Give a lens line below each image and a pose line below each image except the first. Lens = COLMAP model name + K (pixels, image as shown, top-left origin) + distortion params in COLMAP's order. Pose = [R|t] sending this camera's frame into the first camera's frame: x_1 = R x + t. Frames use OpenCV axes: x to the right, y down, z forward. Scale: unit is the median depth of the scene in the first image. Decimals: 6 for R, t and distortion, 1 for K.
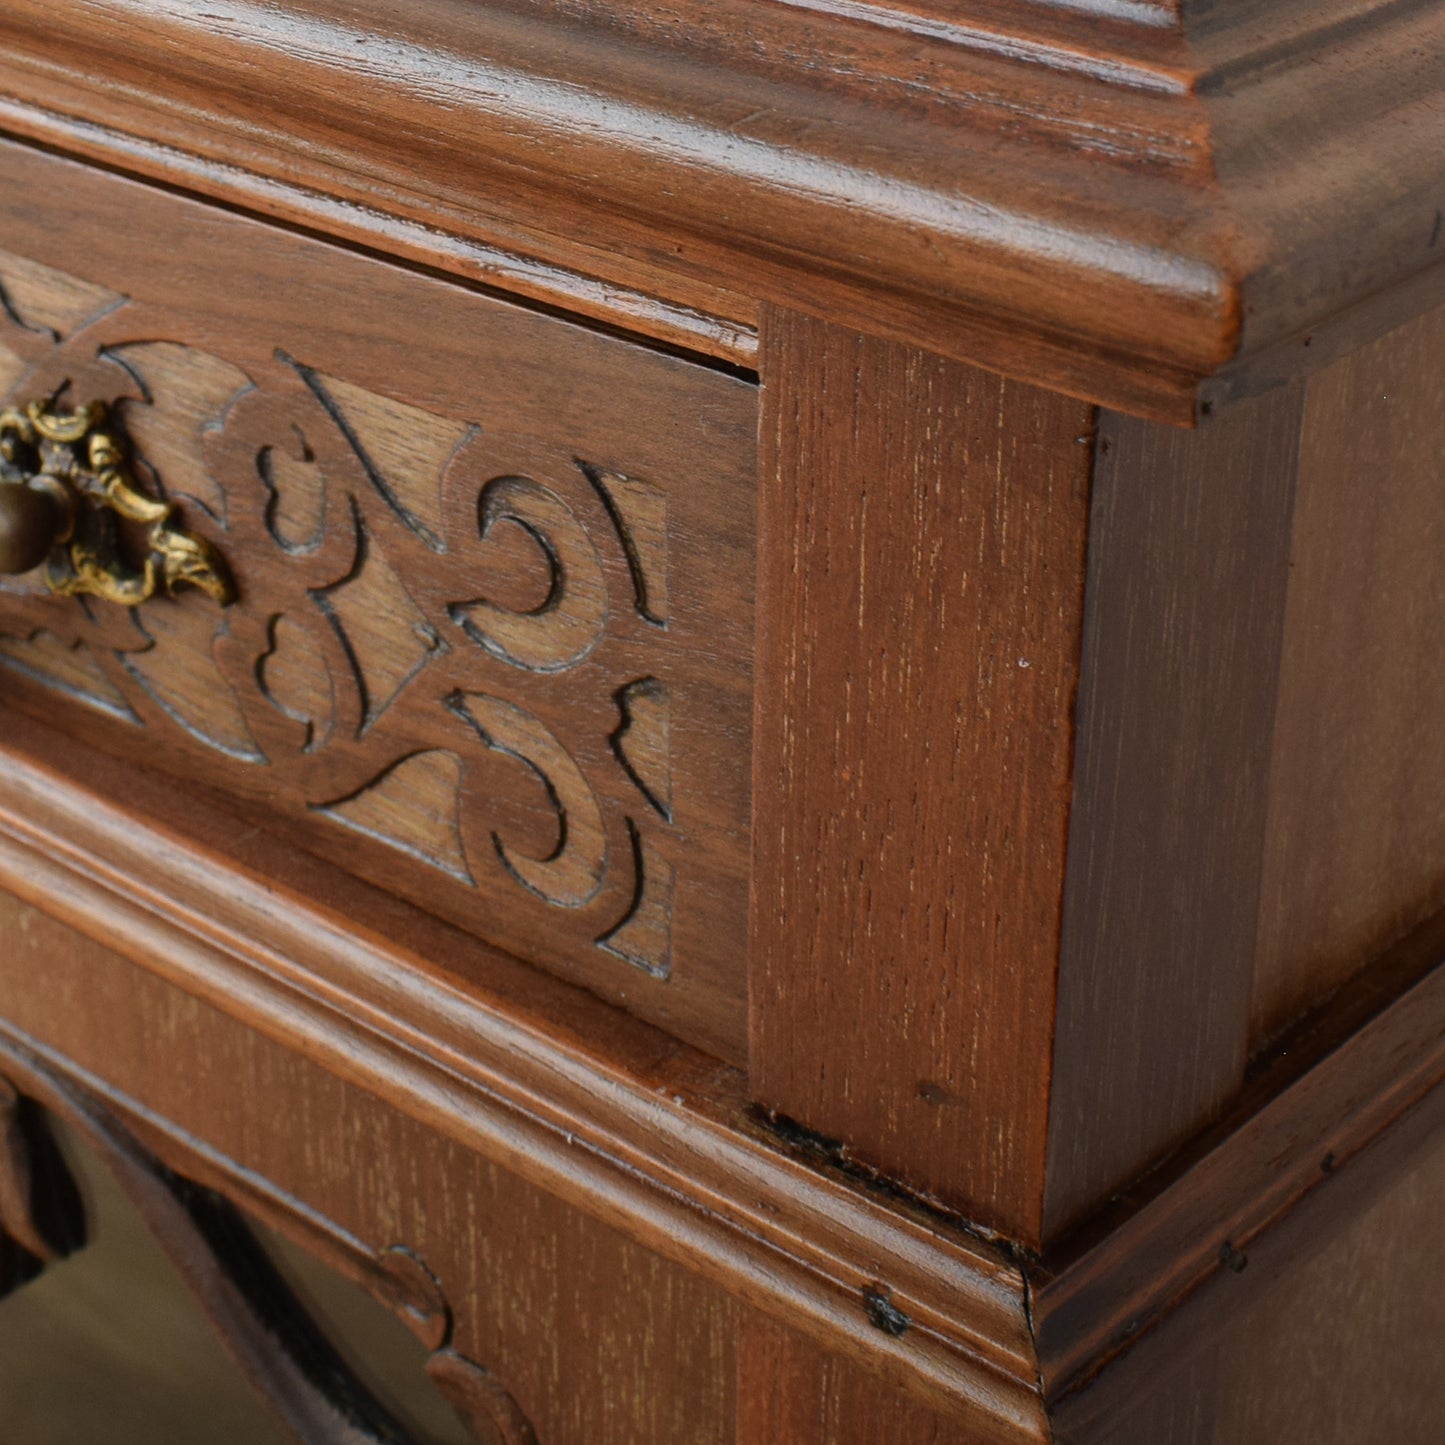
lens RADIAL K [[3093.8, 0, 727.0], [0, 3093.8, 753.4], [0, 0, 1]] dist [0.002871, -0.091749]
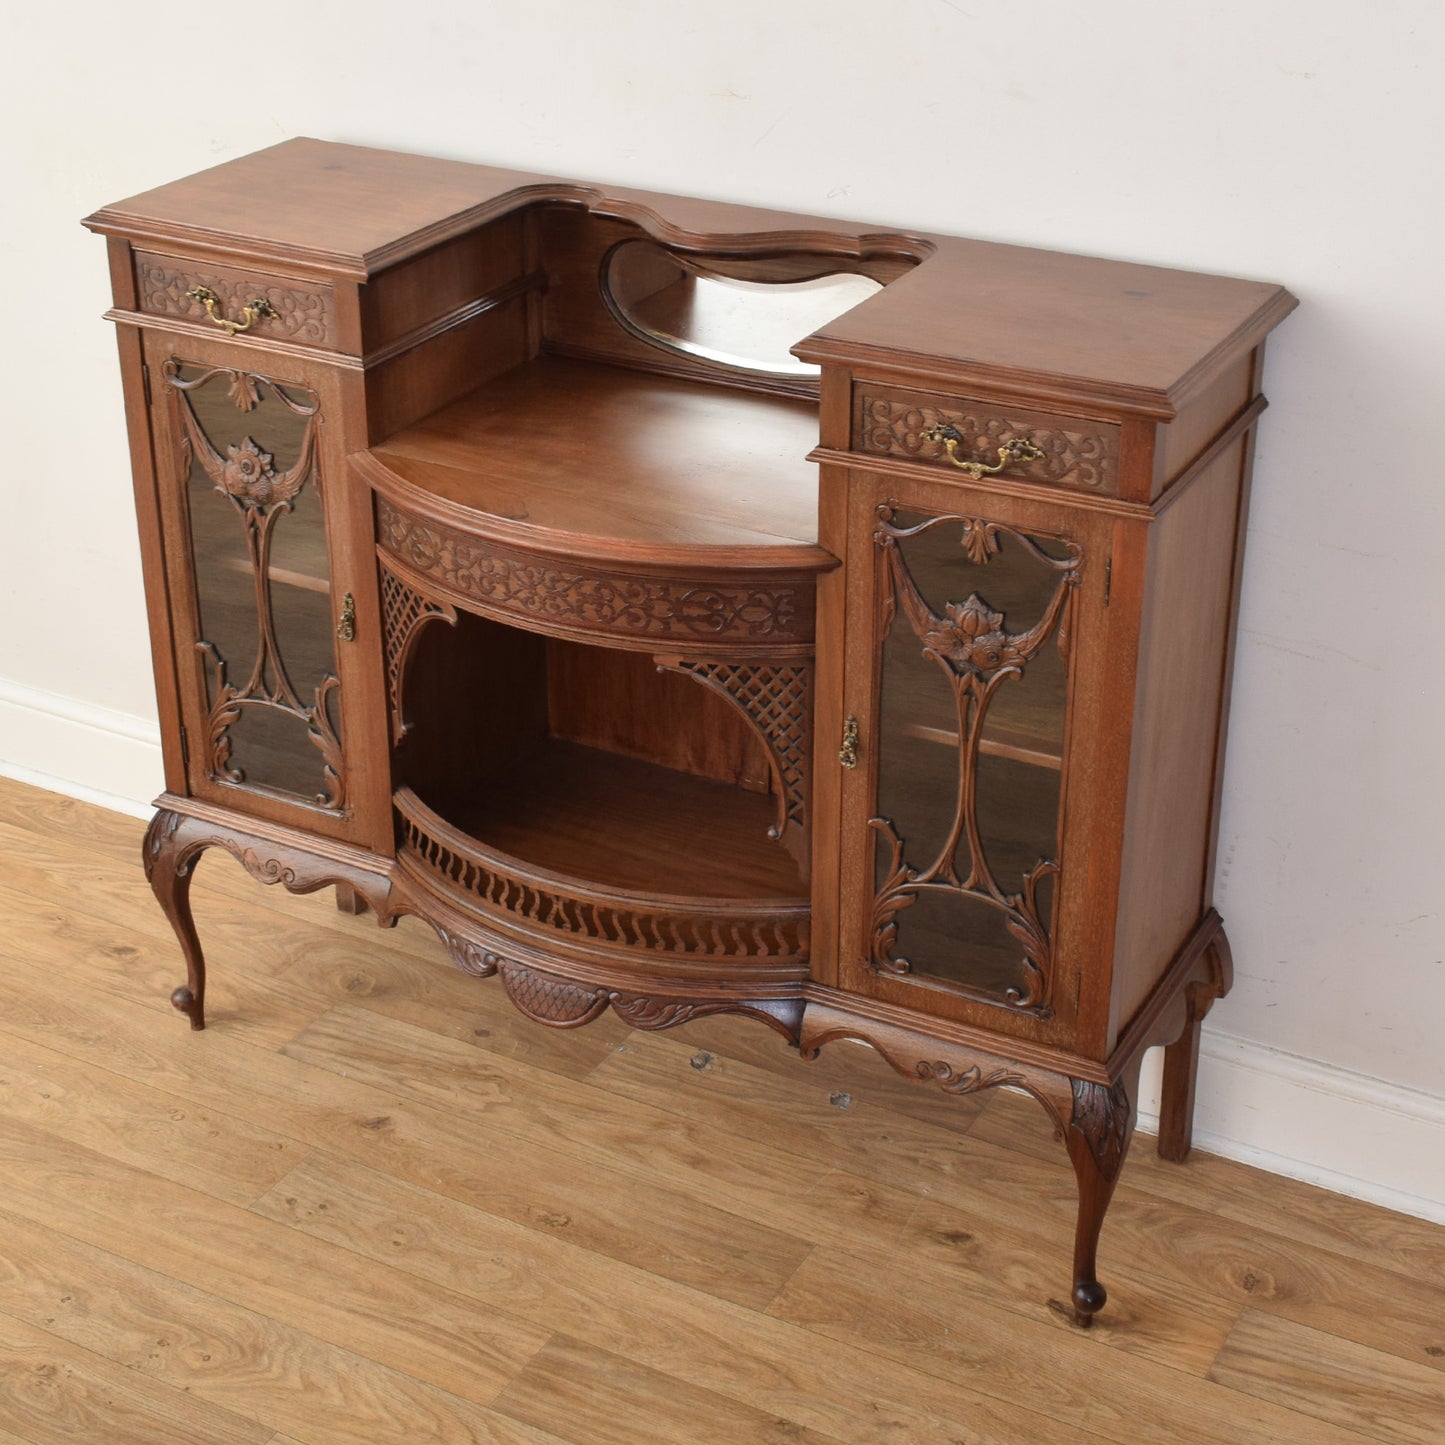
lens RADIAL K [[2520.1, 0, 773.5], [0, 2520.1, 615.3], [0, 0, 1]] dist [-0.023195, 0.023996]
pose [[0.966801, -0.104304, 0.233273, -2.861080], [0.114814, 0.992875, -0.031899, 0.587806], [-0.228284, 0.057623, 0.971888, -6.320554]]
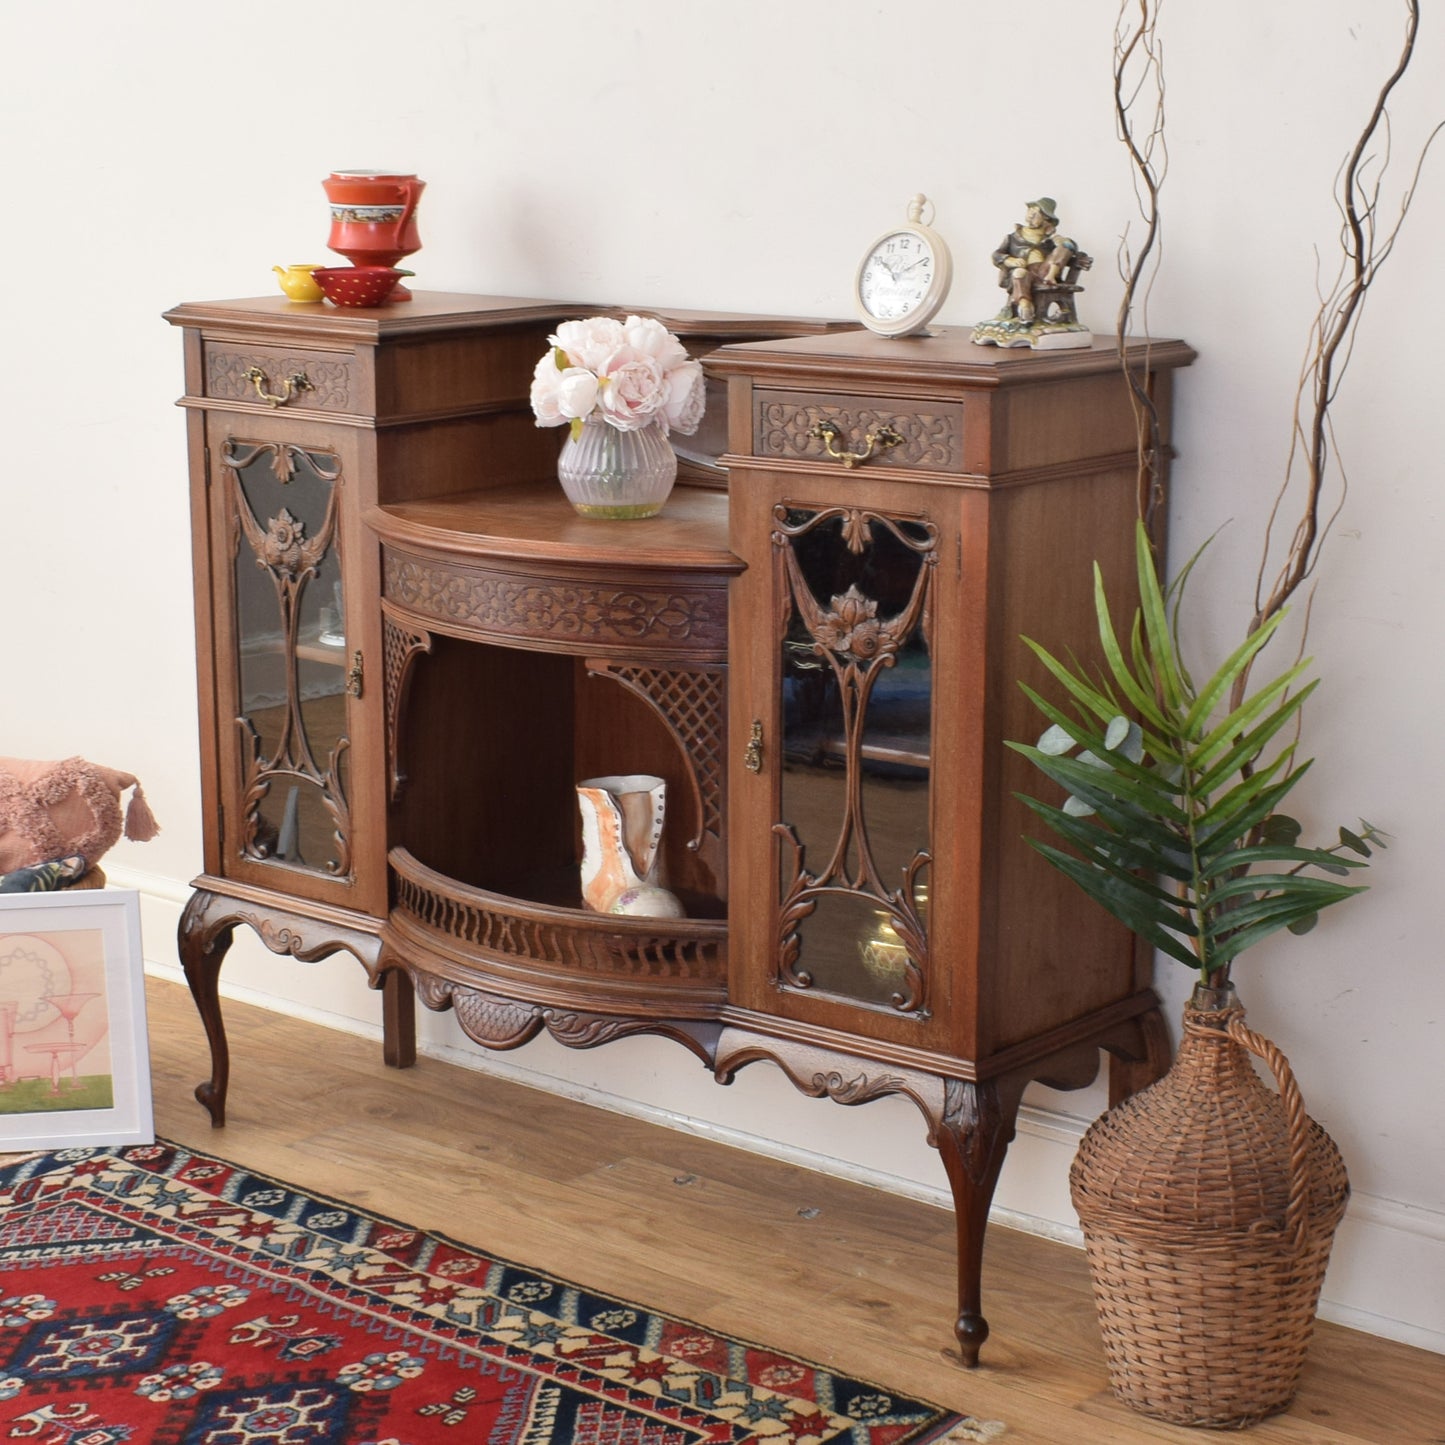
lens RADIAL K [[3093.8, 0, 727.0], [0, 3093.8, 753.4], [0, 0, 1]] dist [0.002871, -0.091749]
pose [[0.998996, -0.012158, 0.043126, -1.248907], [0.022973, 0.965335, -0.260002, 3.713956], [-0.038470, 0.260732, 0.964644, -8.846404]]
